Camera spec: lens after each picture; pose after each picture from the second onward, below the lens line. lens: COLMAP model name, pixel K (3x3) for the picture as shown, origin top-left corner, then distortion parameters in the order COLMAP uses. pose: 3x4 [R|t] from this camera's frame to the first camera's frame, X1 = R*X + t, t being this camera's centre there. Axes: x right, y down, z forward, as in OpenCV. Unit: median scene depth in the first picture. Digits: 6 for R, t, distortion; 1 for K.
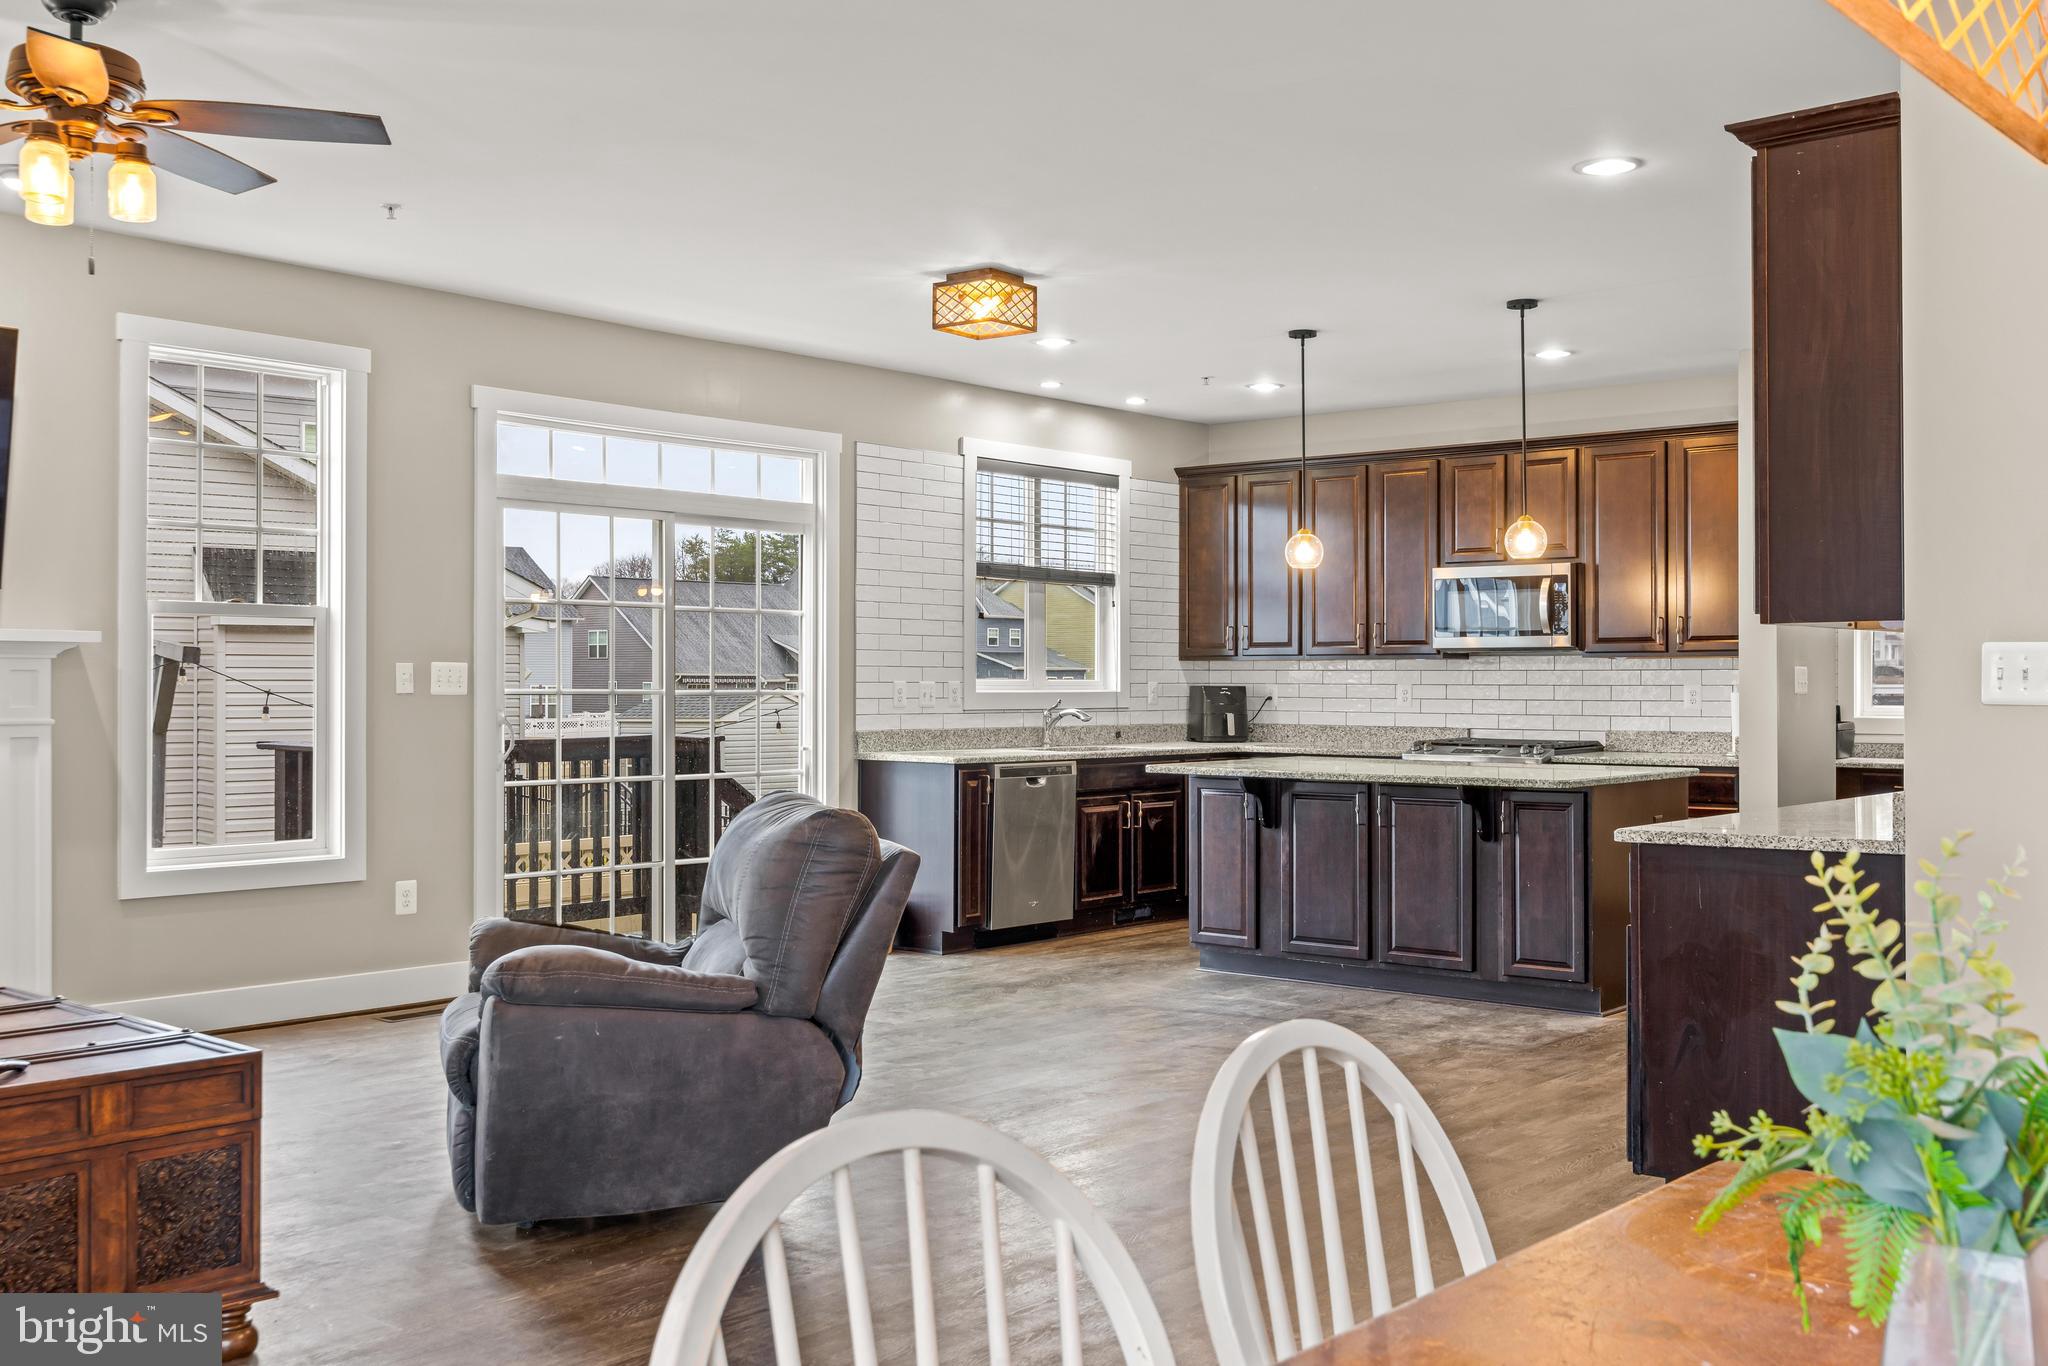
lens RADIAL K [[1971.1, 0, 1018.0], [0, 1971.1, 674.1], [0, 0, 1]] dist [-0.006056, 0.008900]
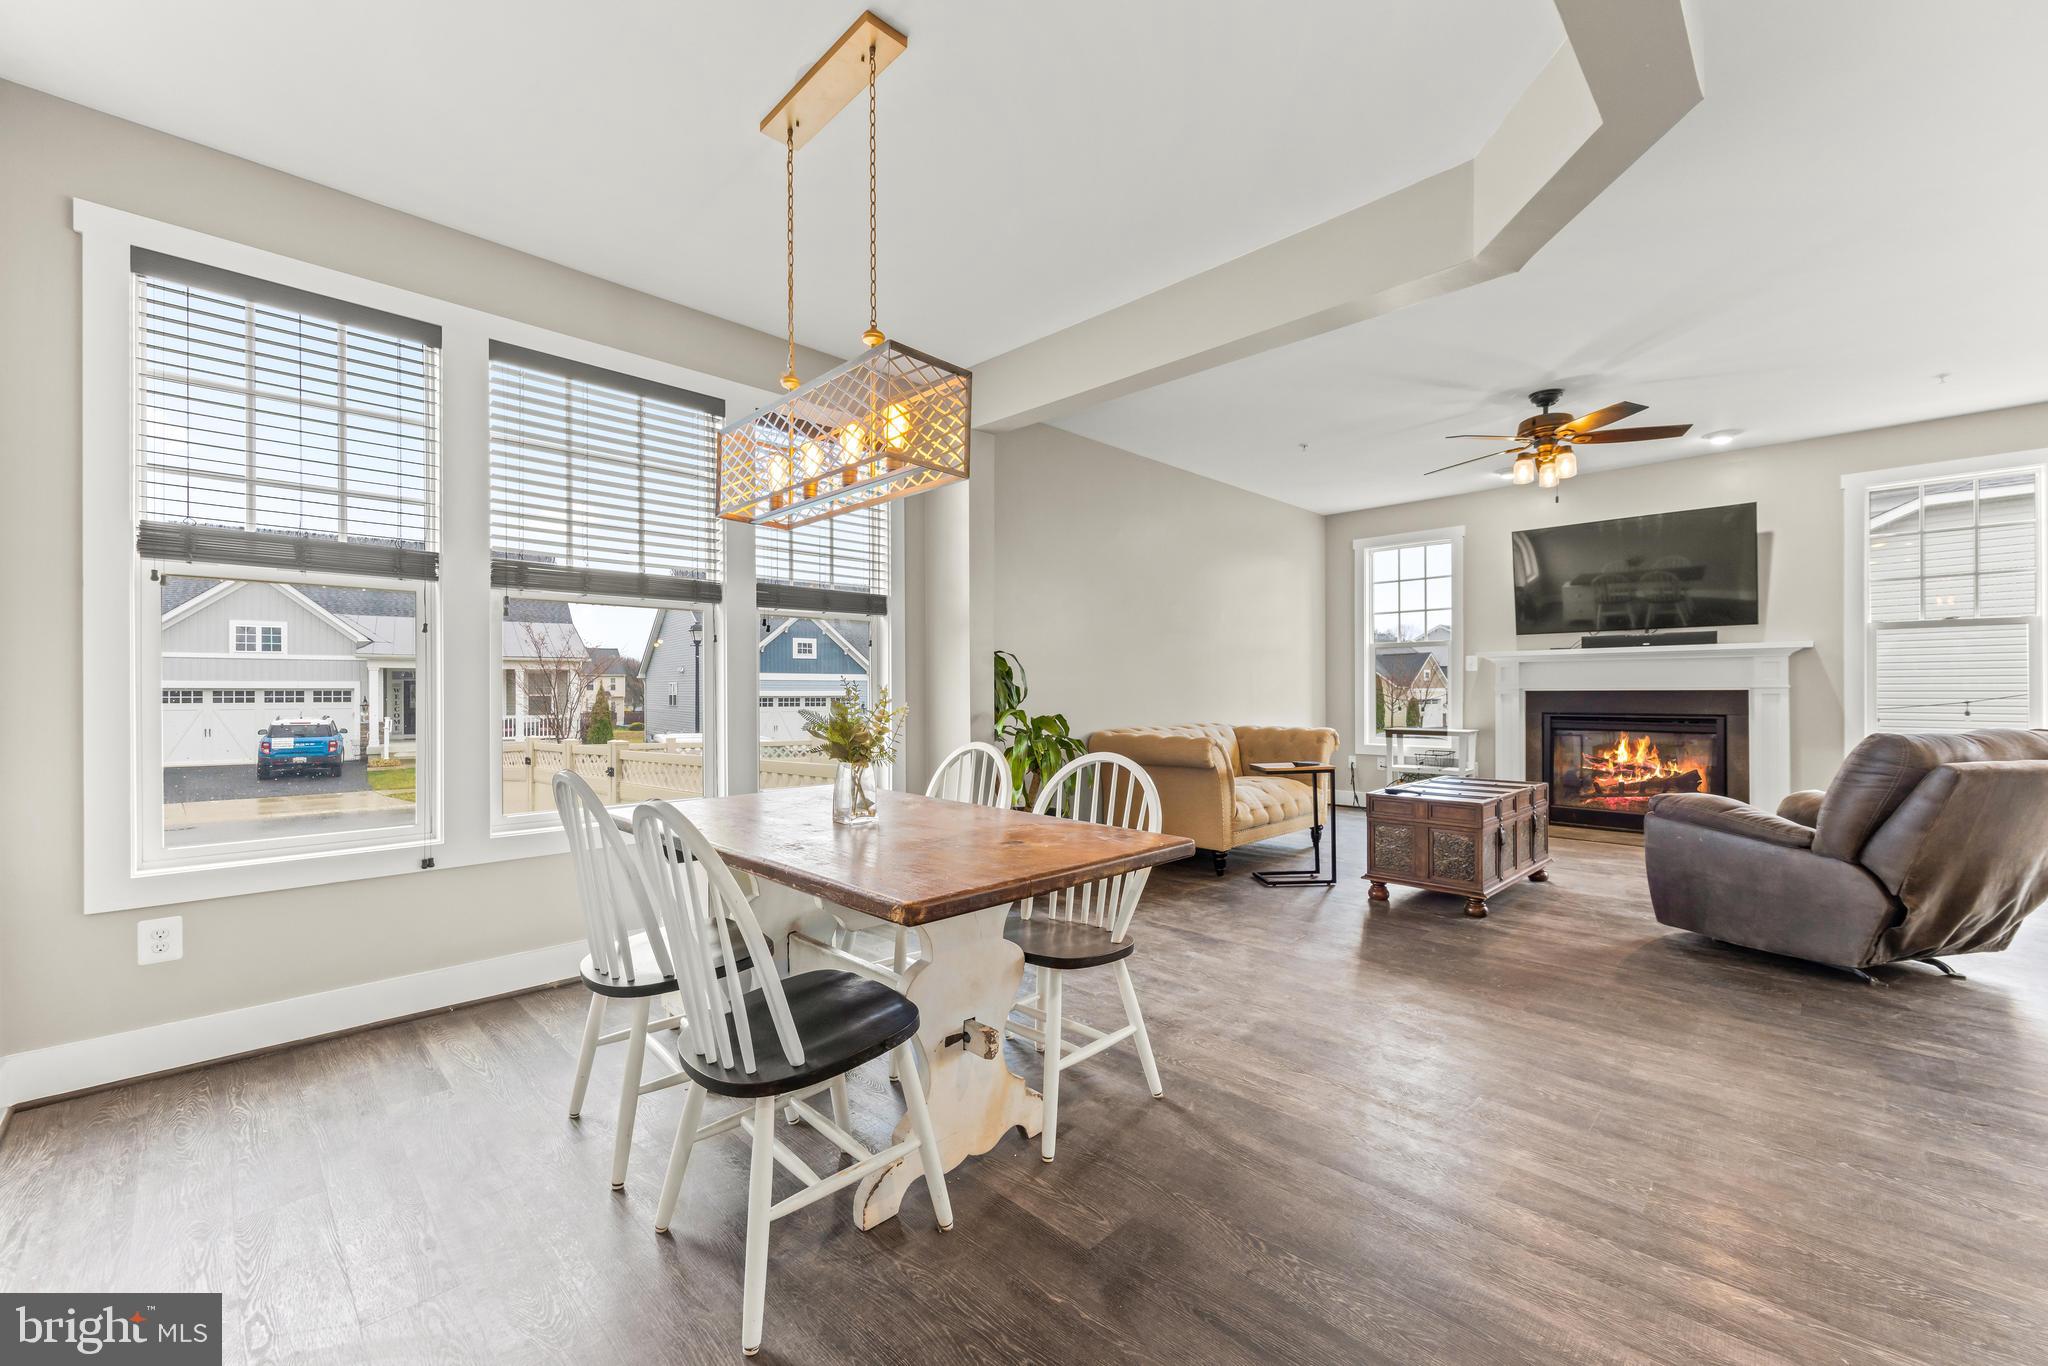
lens RADIAL K [[817.0, 0, 1023.0], [0, 817.0, 689.6], [0, 0, 1]] dist [0.000130, -0.000109]
pose [[-0.076237, -0.001881, -0.997088, 0.277966], [0.011787, 0.999927, -0.002788, 0.013452], [0.997020, -0.011965, -0.076209, 0.178243]]
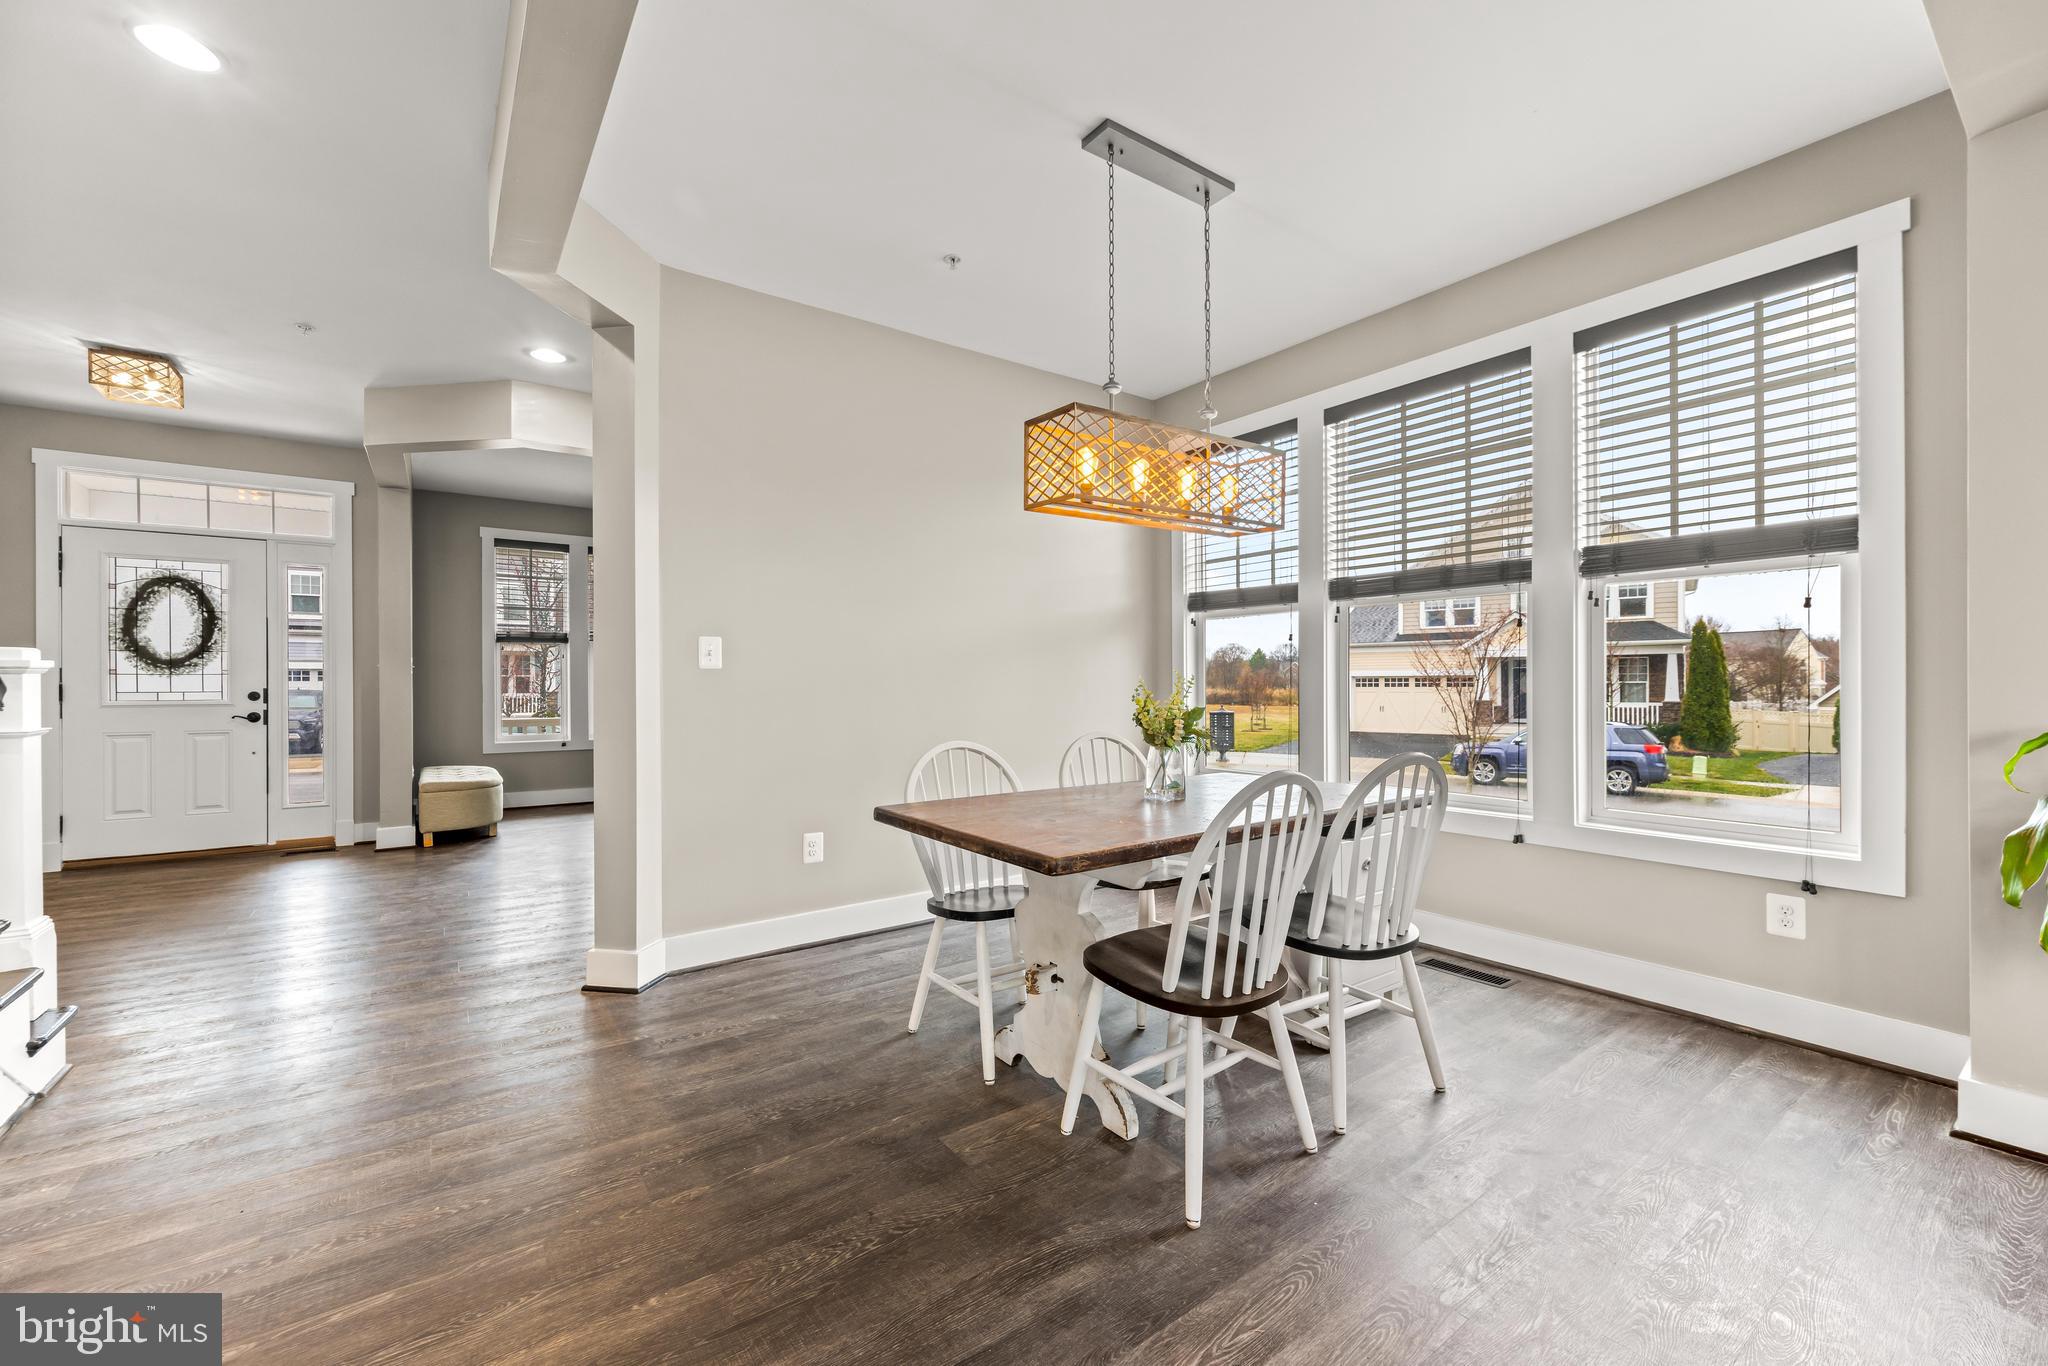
lens RADIAL K [[815.3, 0, 1019.9], [0, 815.3, 685.0], [0, 0, 1]] dist [-0.002207, -0.000373]
pose [[-0.972074, 0.003039, 0.234657, 0.036452], [0.002087, 0.999989, -0.004307, 0.013719], [-0.234667, -0.003697, -0.972069, 0.377380]]
